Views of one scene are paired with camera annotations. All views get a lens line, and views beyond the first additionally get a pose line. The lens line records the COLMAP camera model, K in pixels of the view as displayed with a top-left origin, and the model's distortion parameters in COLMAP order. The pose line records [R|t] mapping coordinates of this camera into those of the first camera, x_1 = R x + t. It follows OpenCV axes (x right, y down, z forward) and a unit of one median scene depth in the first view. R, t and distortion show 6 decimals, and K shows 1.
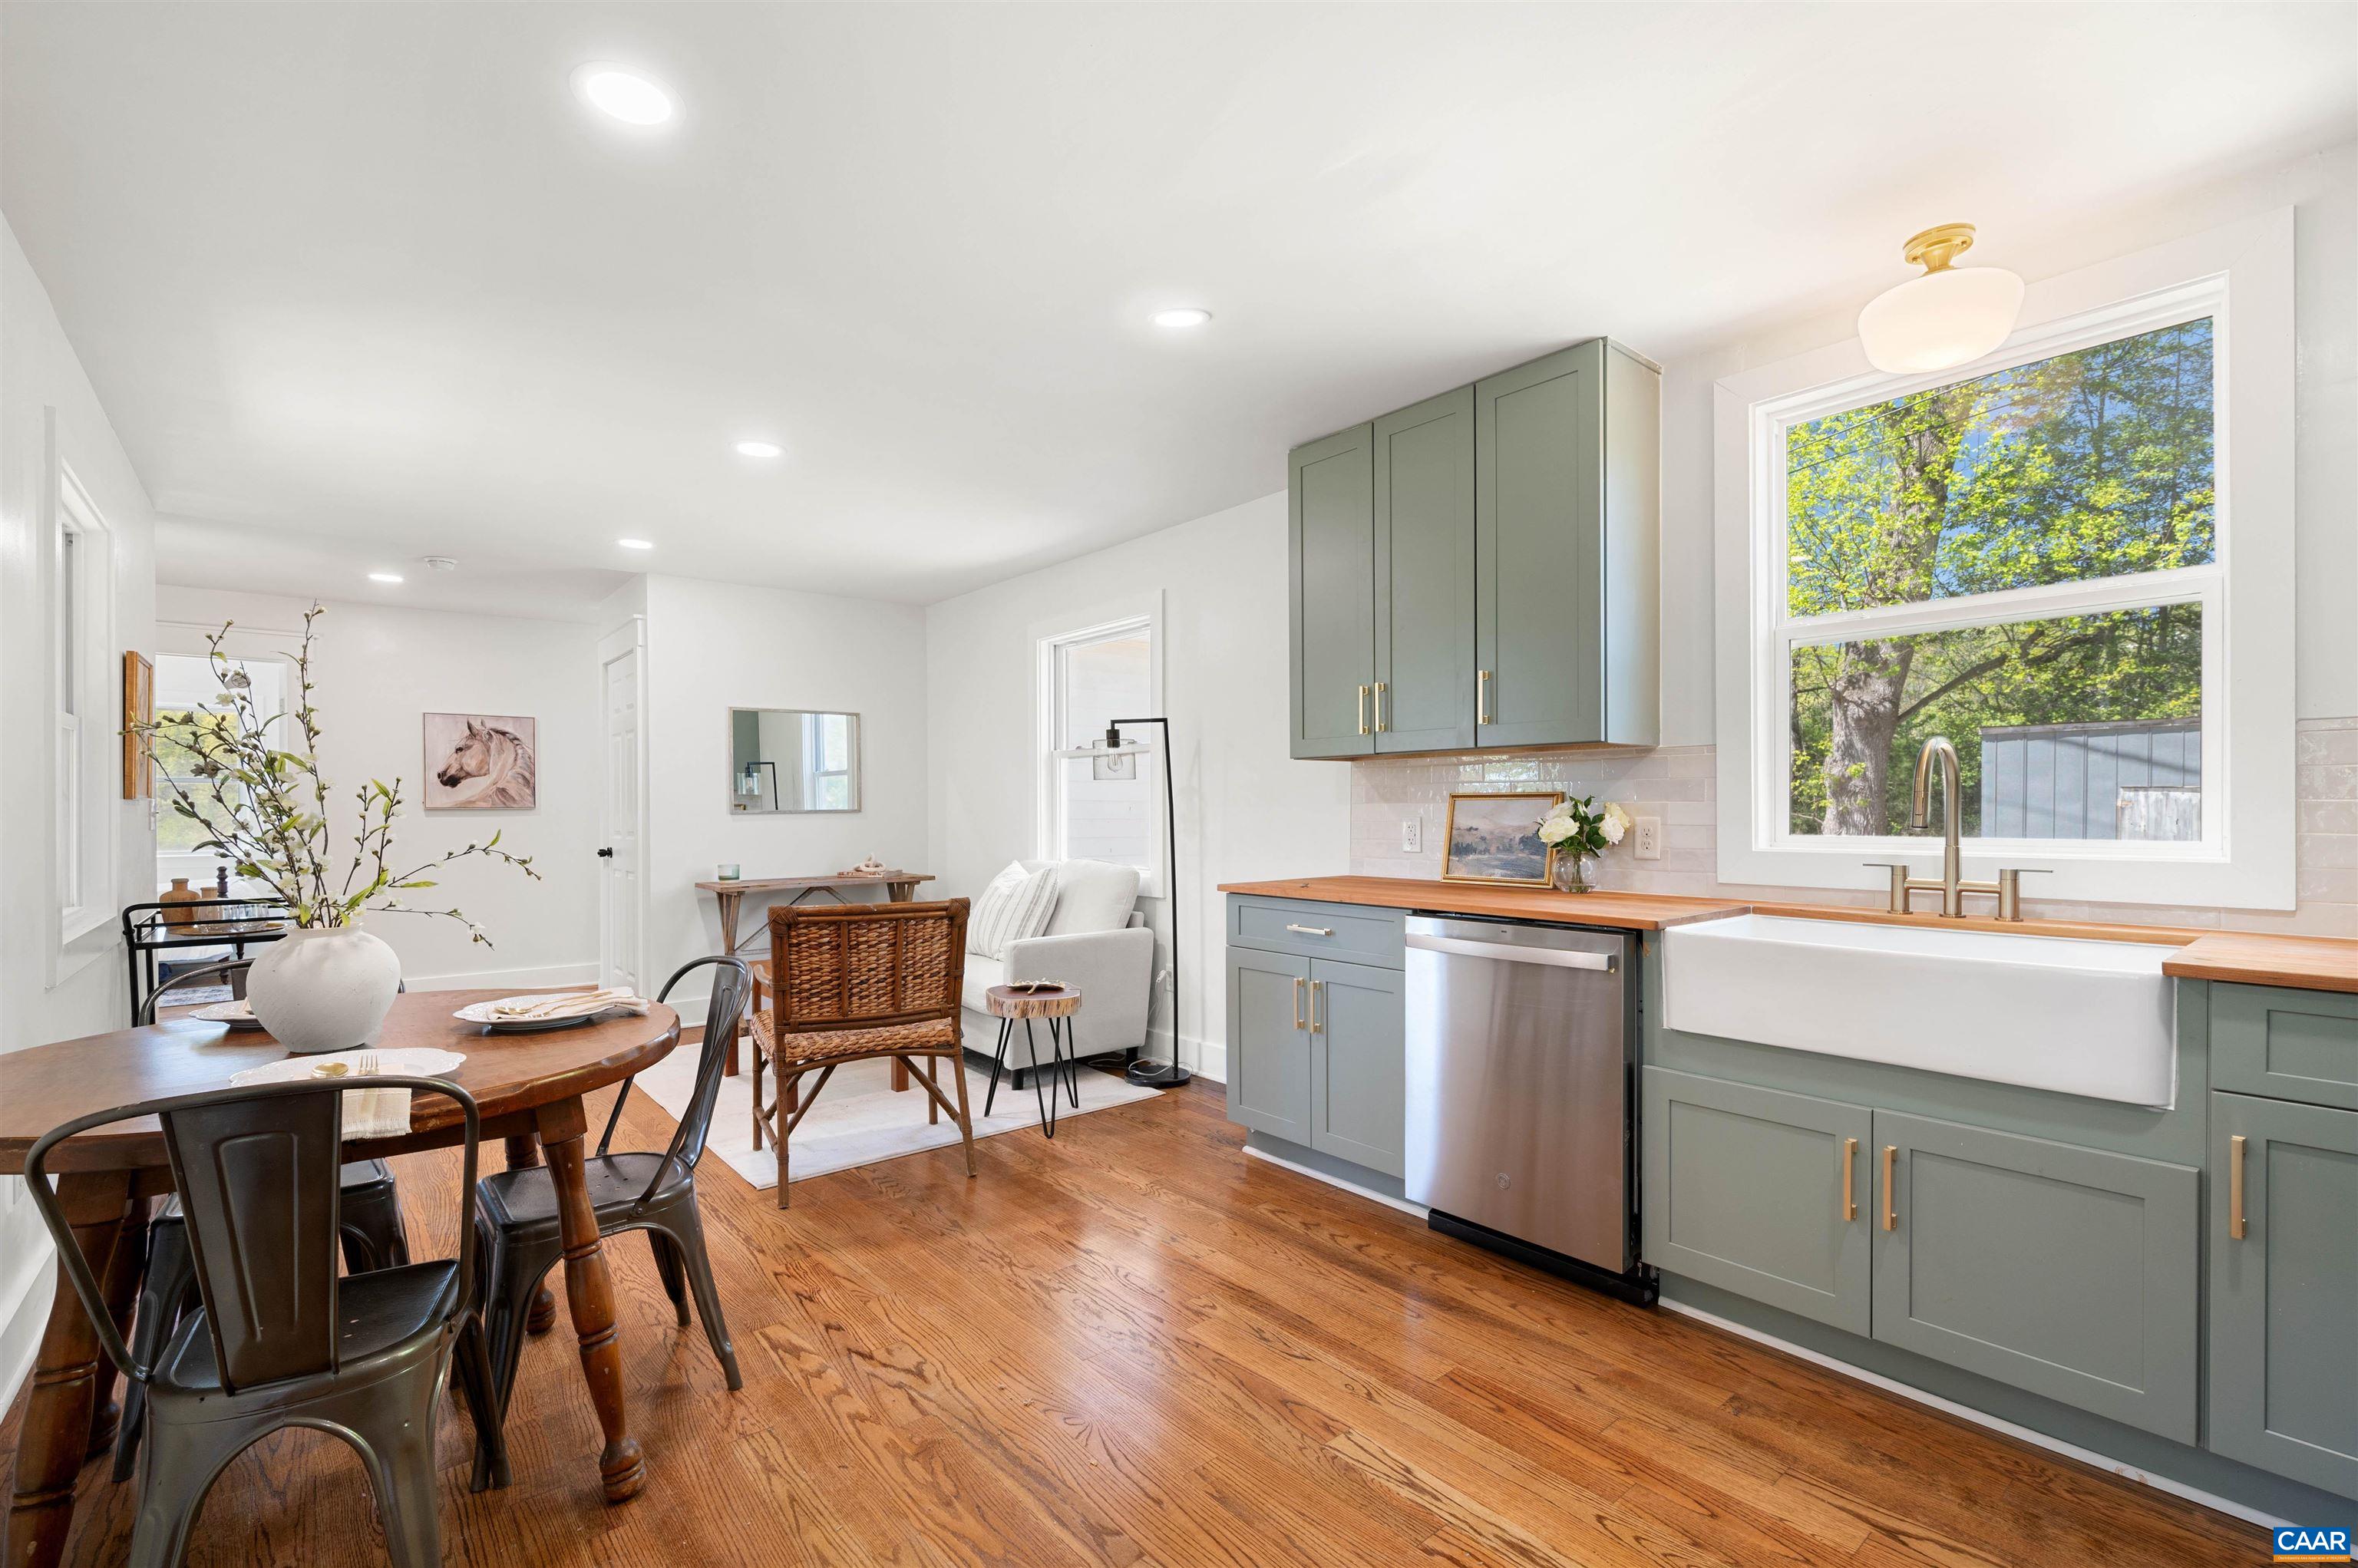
lens RADIAL K [[1038.8, 0, 1179.4], [0, 1038.8, 813.2], [0, 0, 1]] dist [0.001395, 0.000797]
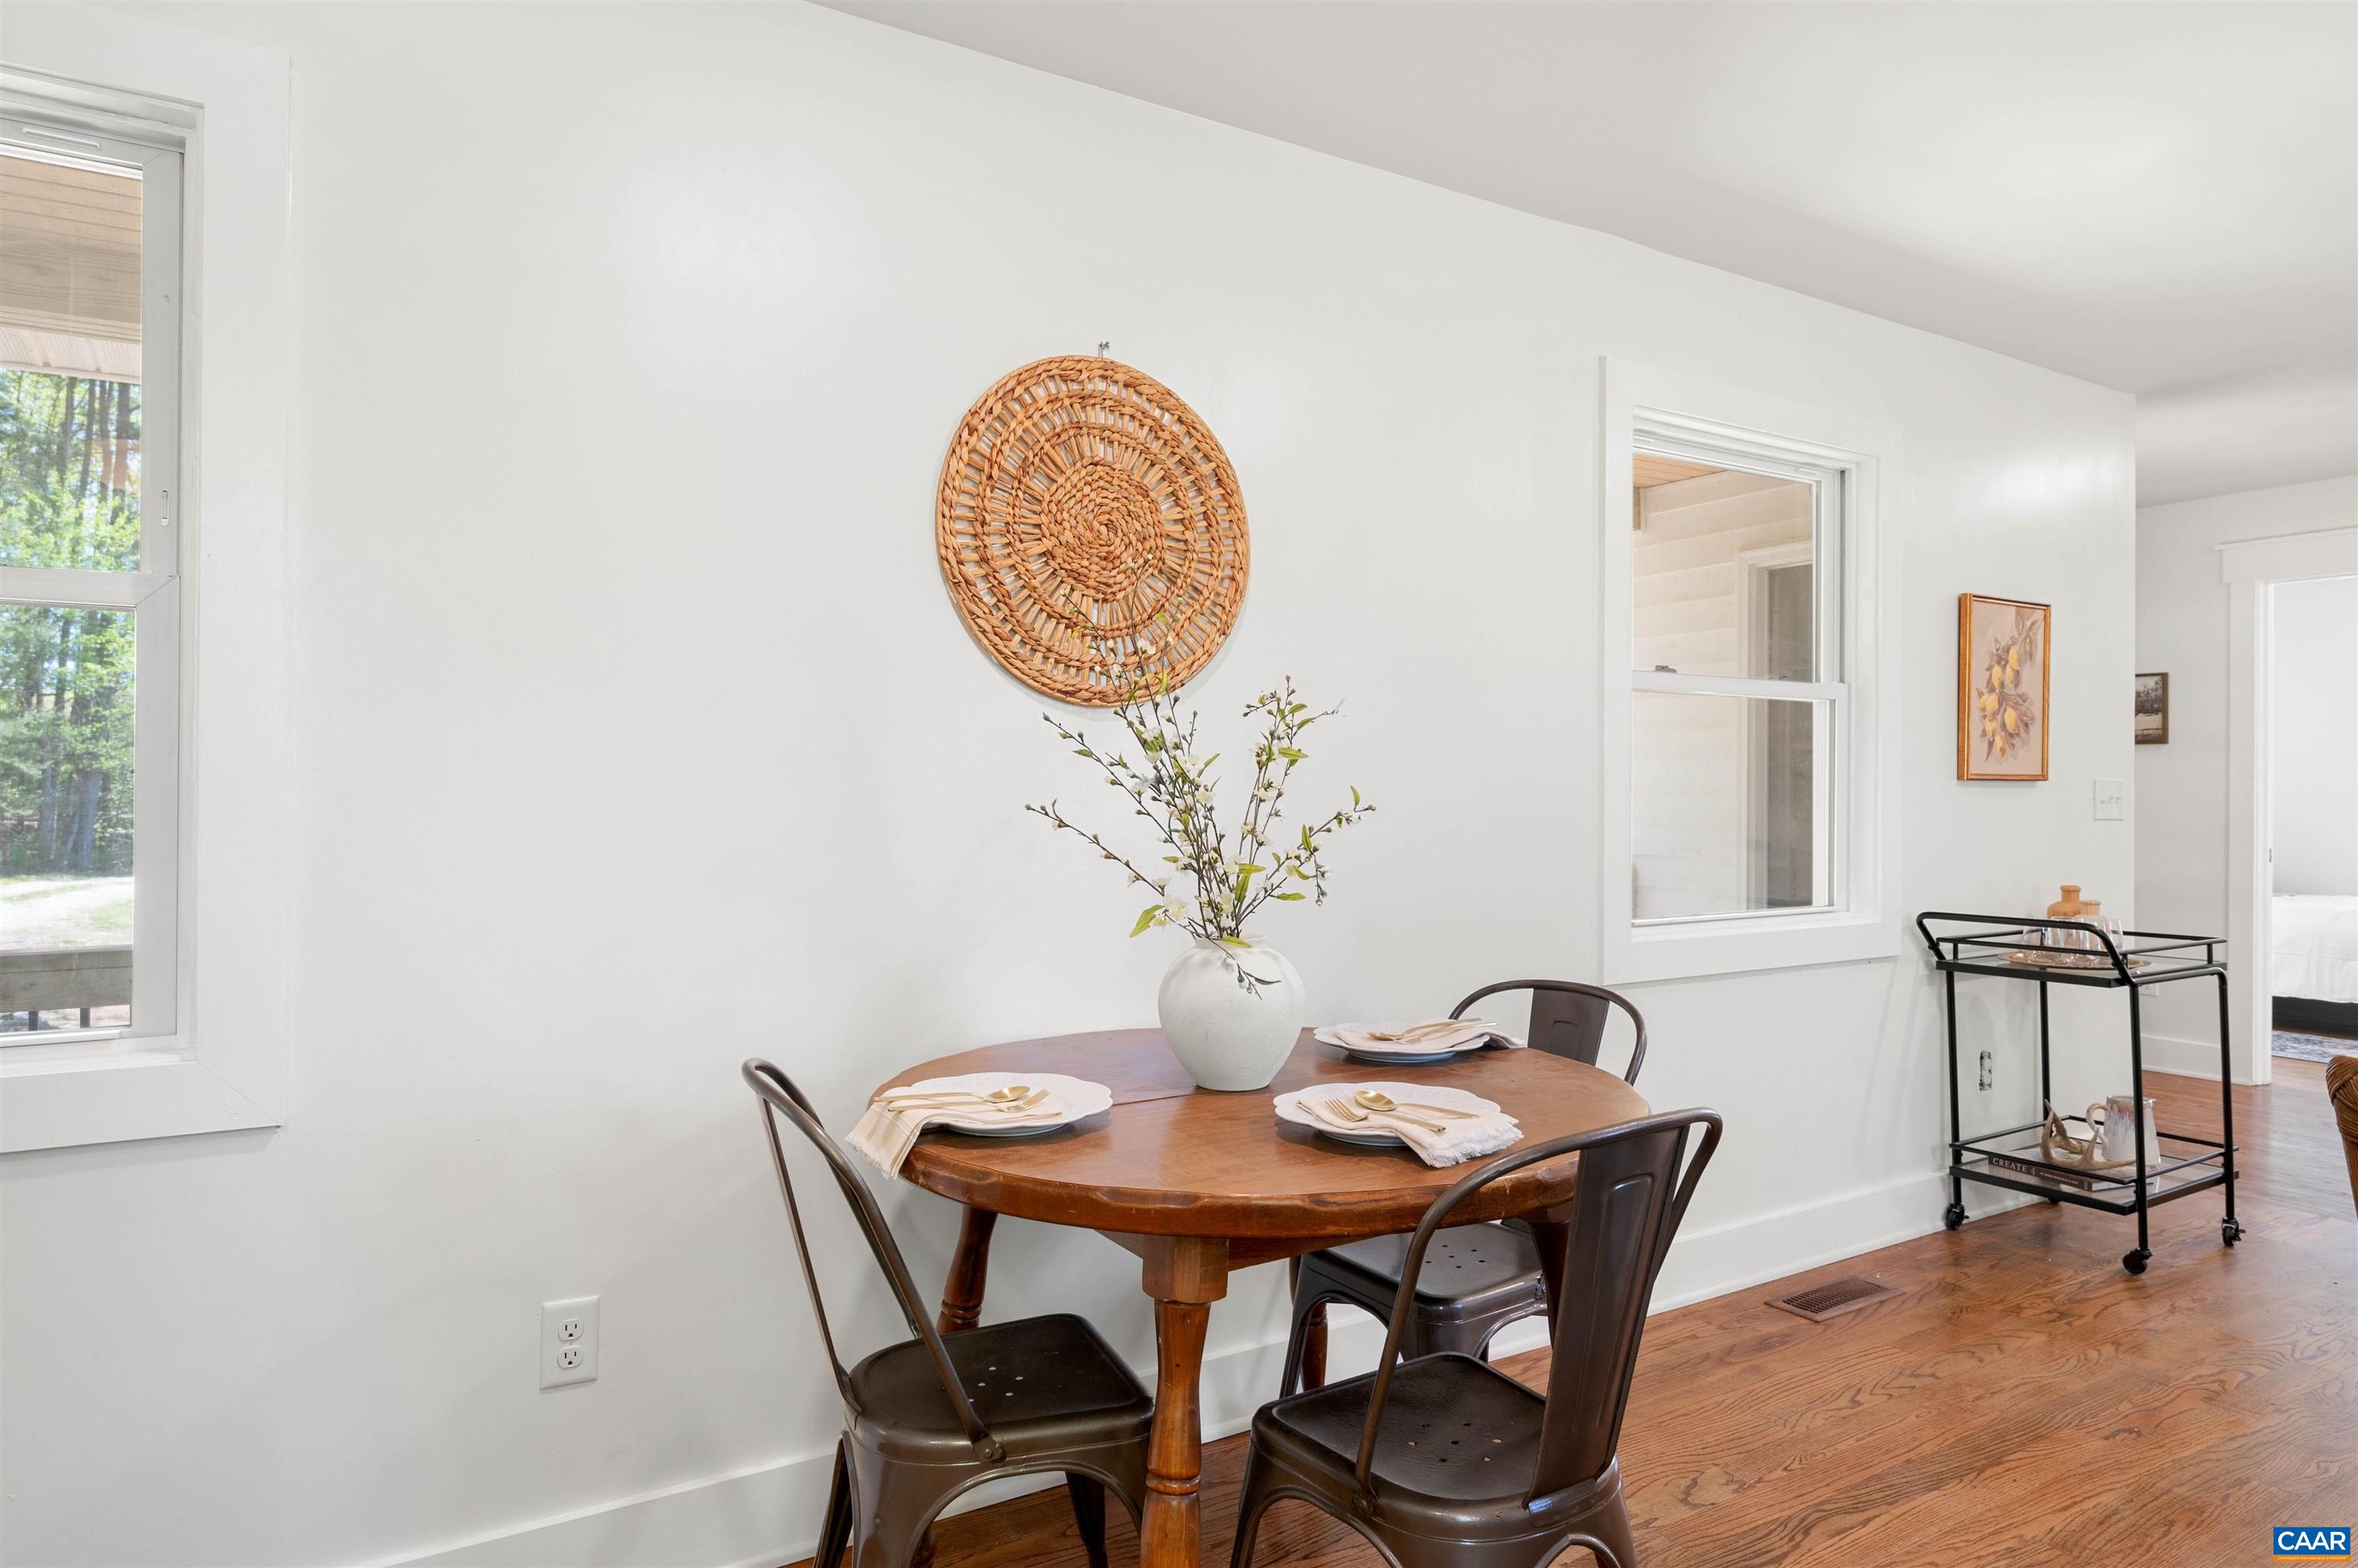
lens RADIAL K [[1394.4, 0, 1175.2], [0, 1394.4, 795.6], [0, 0, 1]] dist [-0.005770, -0.001527]
pose [[-0.153955, 0.001700, -0.988076, 0.151538], [-0.003433, 0.999992, 0.002255, -0.002275], [0.988072, 0.003740, -0.153948, 0.636290]]
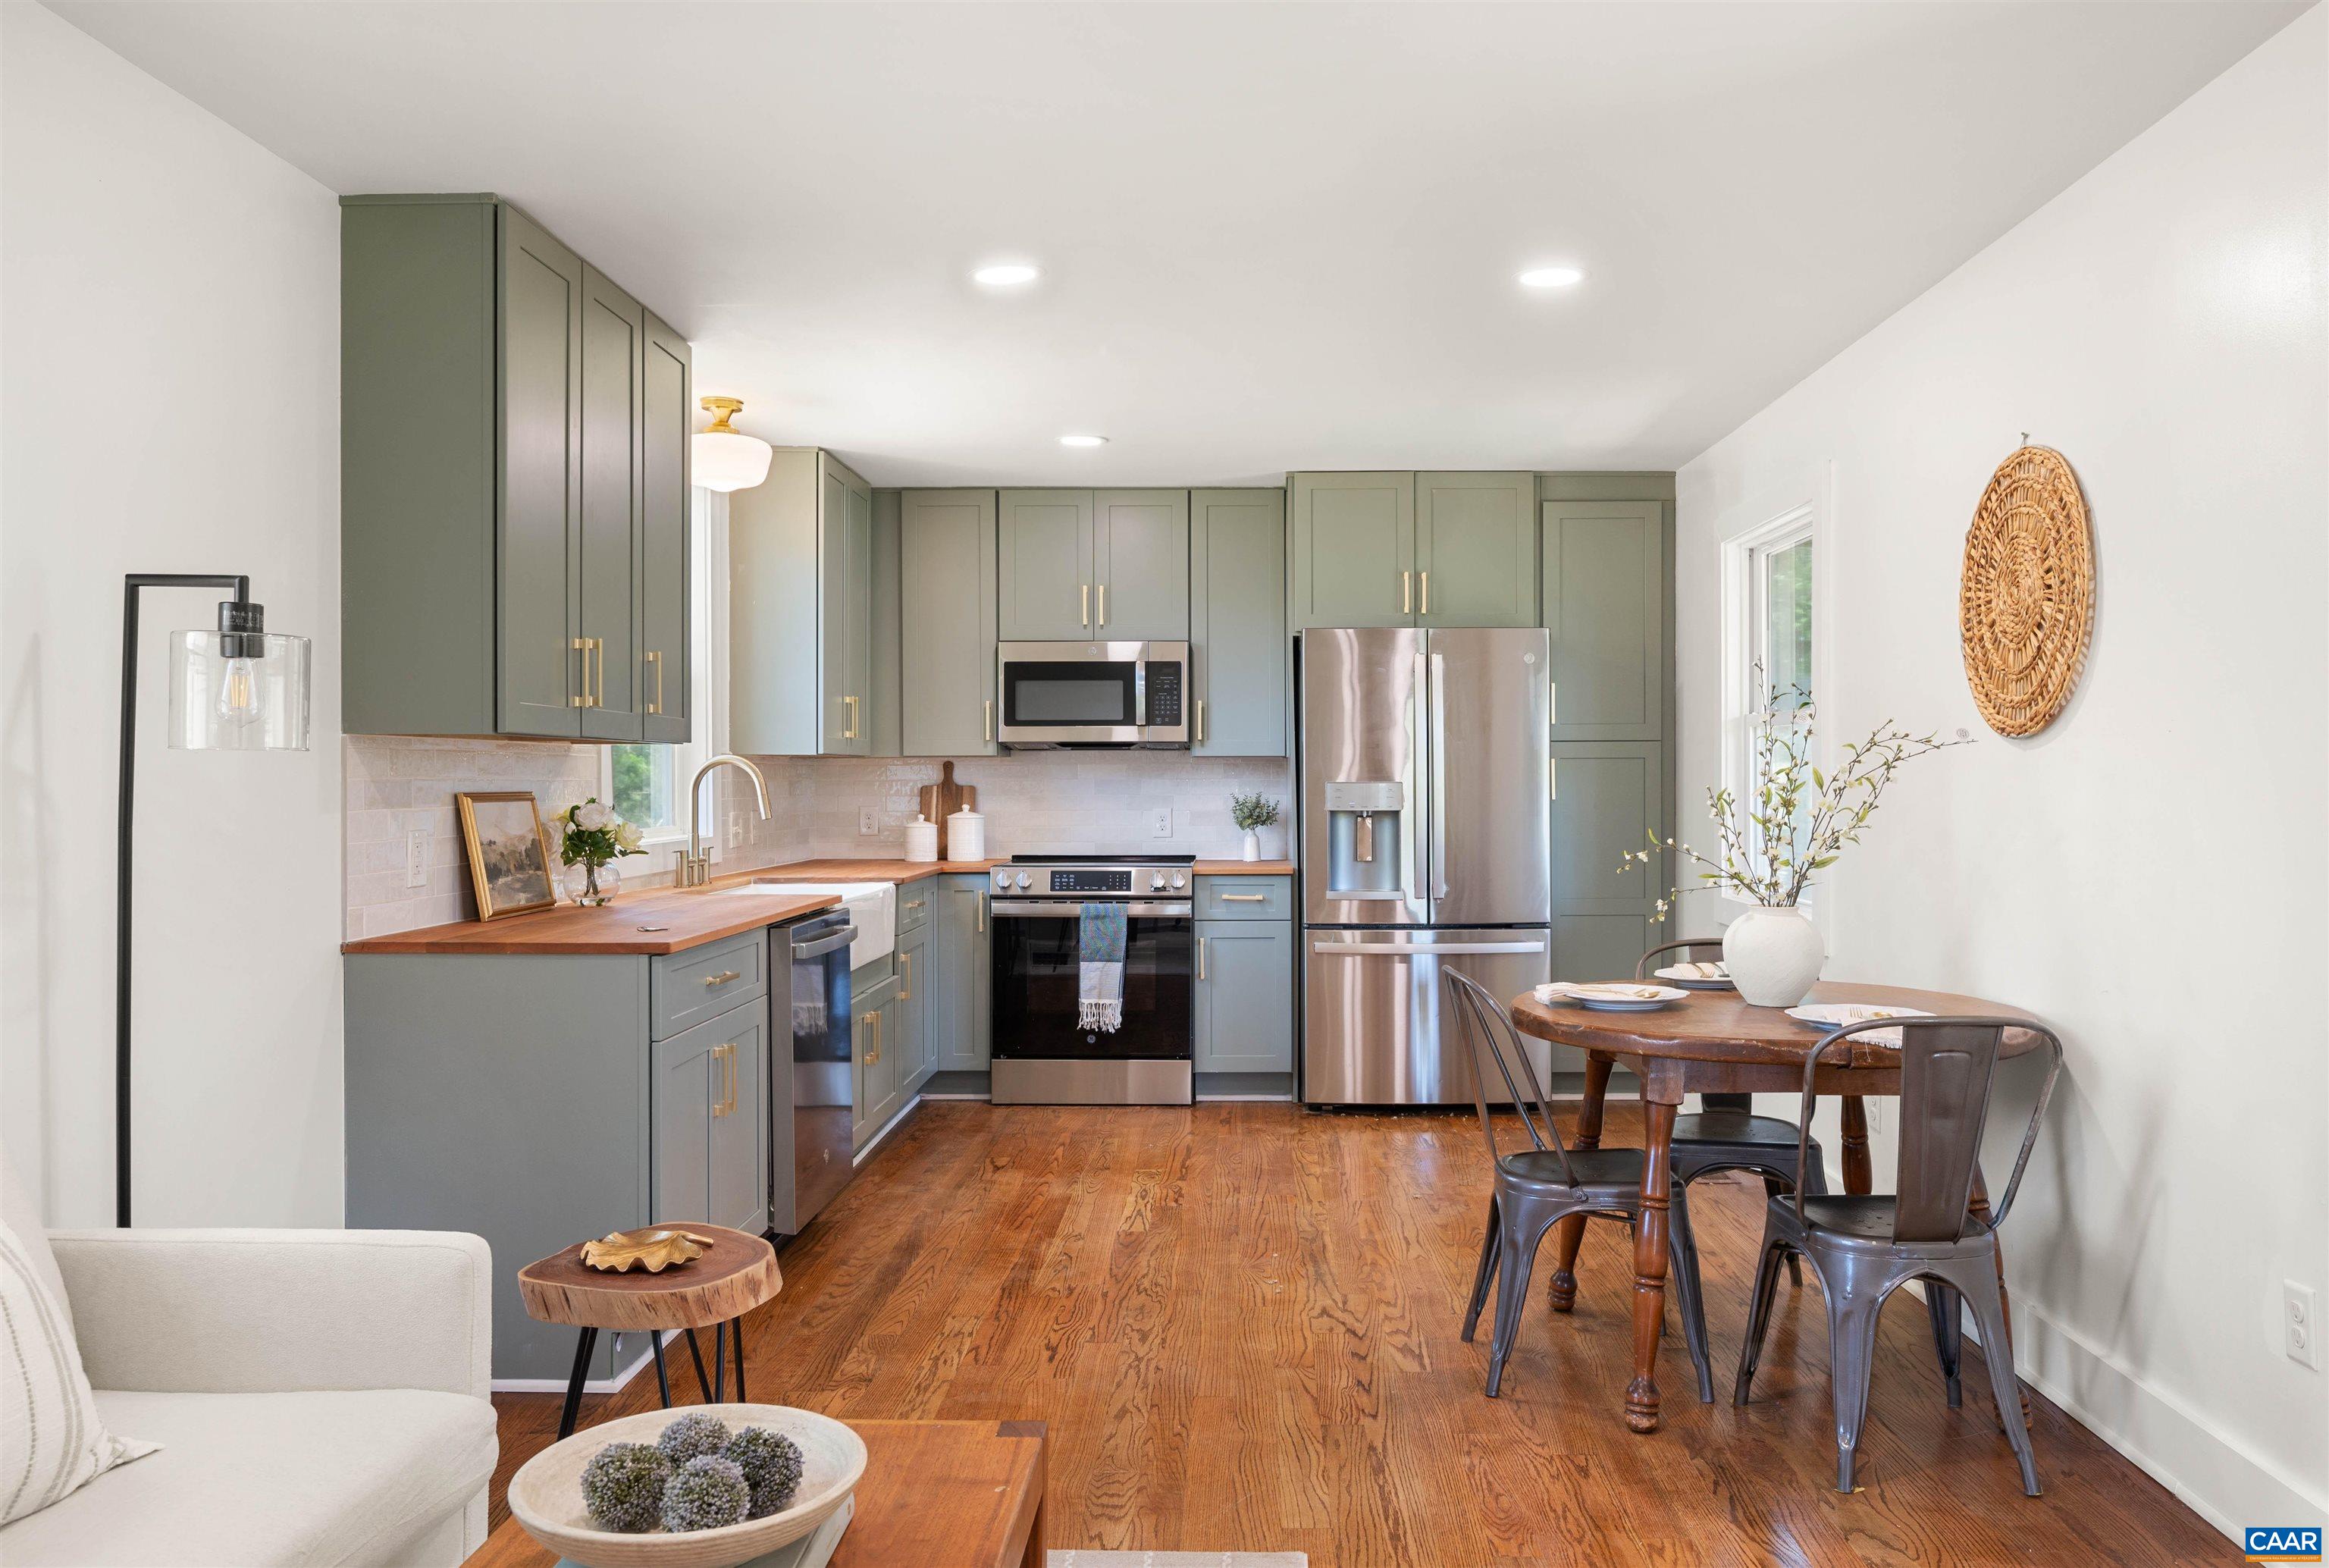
lens RADIAL K [[1703.8, 0, 1231.4], [0, 1703.8, 781.4], [0, 0, 1]] dist [-0.012812, 0.001878]
pose [[-0.759116, 0.003903, 0.650944, -0.935728], [0.008598, 0.999955, 0.004031, -0.029649], [-0.650899, 0.008657, -0.759115, 1.673068]]
